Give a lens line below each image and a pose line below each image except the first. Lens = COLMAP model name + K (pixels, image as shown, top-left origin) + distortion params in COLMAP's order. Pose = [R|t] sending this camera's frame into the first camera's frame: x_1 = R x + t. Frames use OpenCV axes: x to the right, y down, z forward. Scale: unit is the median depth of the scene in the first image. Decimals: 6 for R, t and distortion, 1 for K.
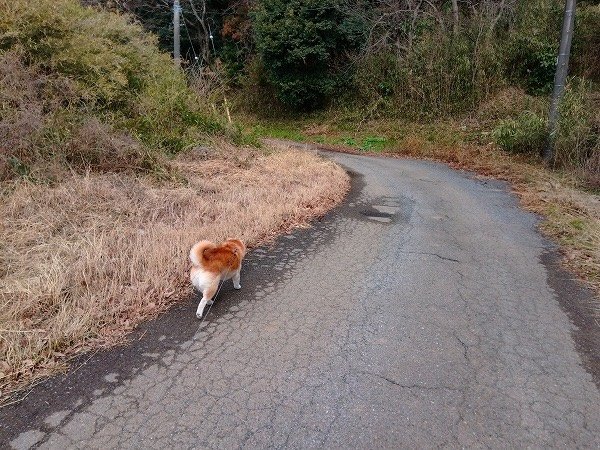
lens RADIAL K [[495.3, 0, 300.0], [0, 495.3, 225.0], [0, 0, 1]] dist [0.000756, -0.095690]
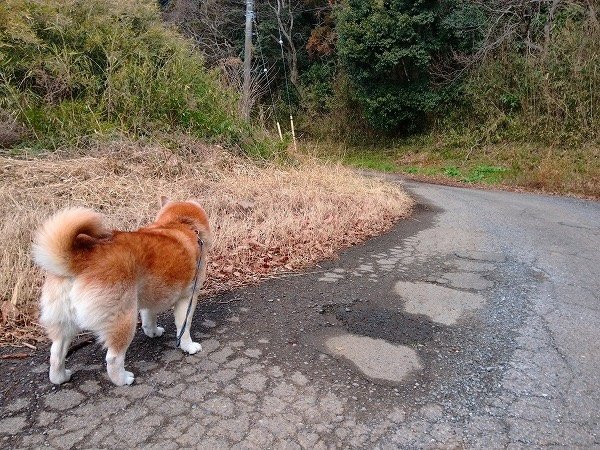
lens RADIAL K [[495.3, 0, 300.0], [0, 495.3, 225.0], [0, 0, 1]] dist [0.000756, -0.095690]
pose [[0.968416, 0.044604, -0.245320, 0.061766], [-0.067212, 0.994148, -0.084568, -0.017112], [0.240112, 0.098386, 0.965747, 0.254772]]
